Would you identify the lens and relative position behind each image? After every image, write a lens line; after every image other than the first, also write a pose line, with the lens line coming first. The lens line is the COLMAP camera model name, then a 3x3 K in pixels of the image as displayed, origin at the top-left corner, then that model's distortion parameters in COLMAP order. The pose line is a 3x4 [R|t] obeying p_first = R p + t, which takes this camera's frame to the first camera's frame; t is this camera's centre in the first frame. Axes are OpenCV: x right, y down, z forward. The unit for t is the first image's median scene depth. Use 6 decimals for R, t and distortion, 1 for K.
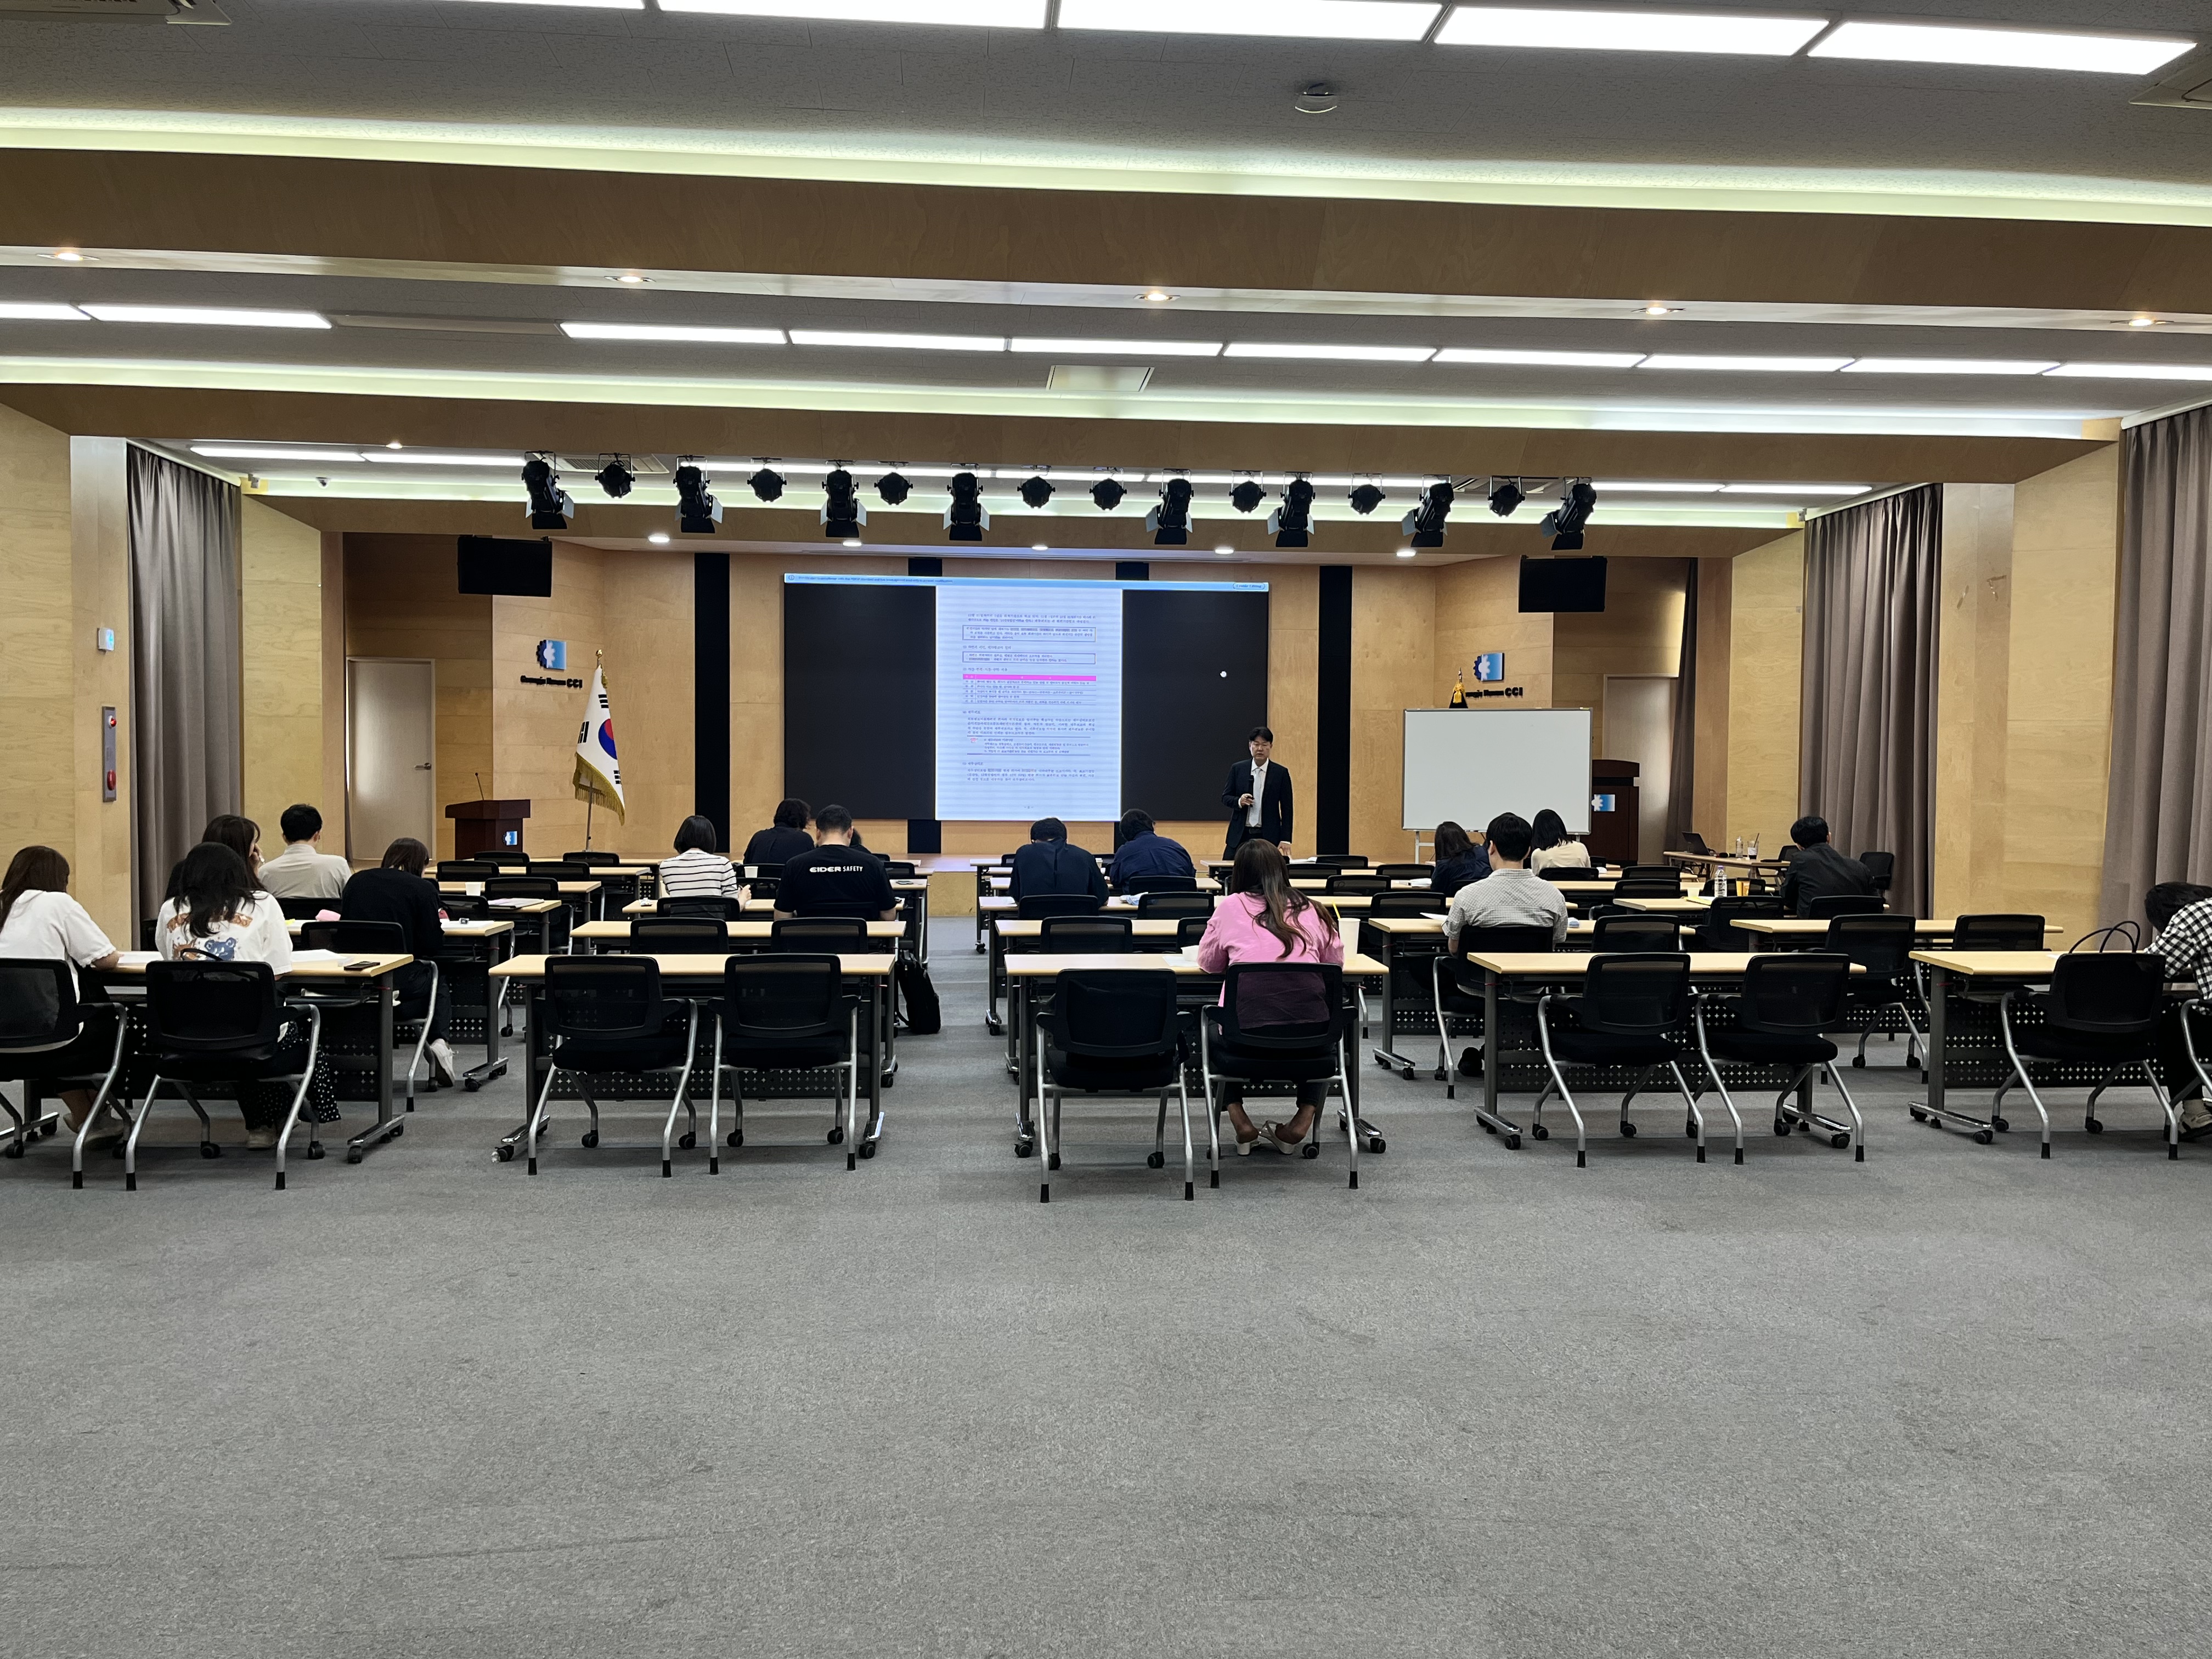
lens RADIAL K [[1826.0, 0, 1110.7], [0, 1826.0, 841.6], [0, 0, 1]] dist [0.052234, -0.035946]
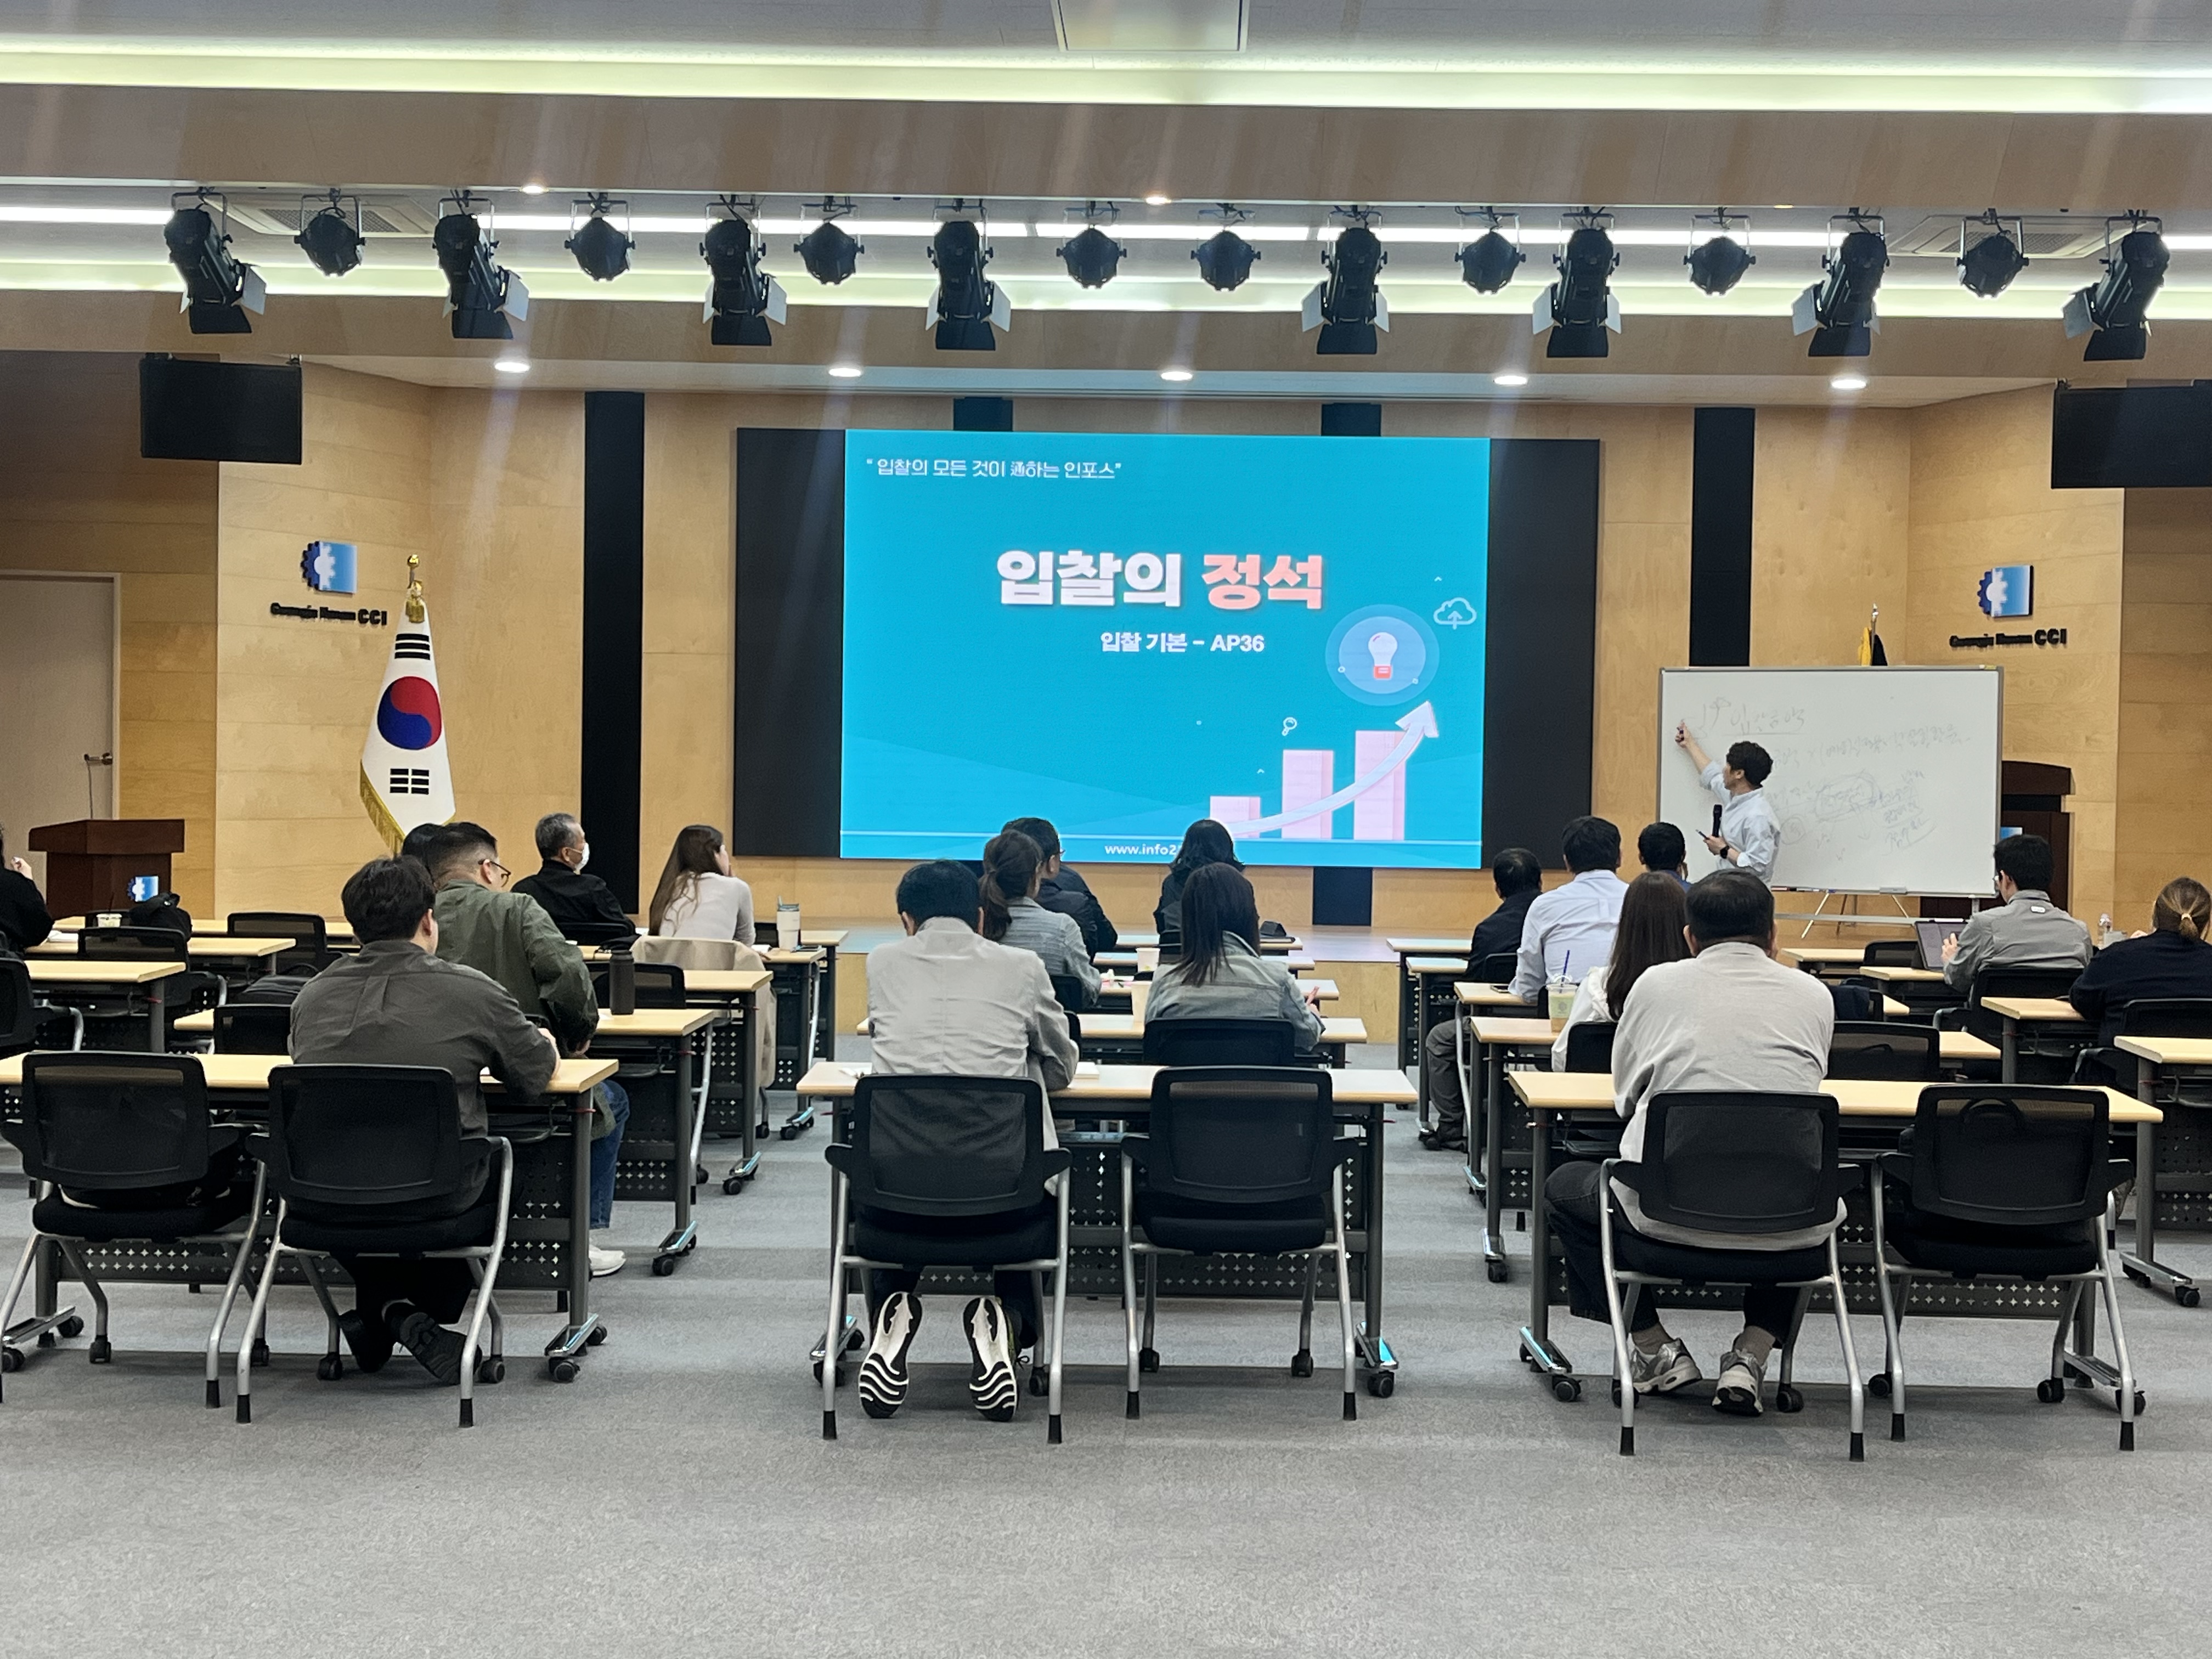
lens RADIAL K [[3061.8, 0, 1106.3], [0, 3061.8, 834.5], [0, 0, 1]] dist [0.114827, 0.000000]
pose [[0.993965, 0.011312, -0.109111, 0.065806], [-0.013369, 0.999746, -0.018138, -0.005532], [0.108878, 0.019487, 0.993864, 0.100709]]
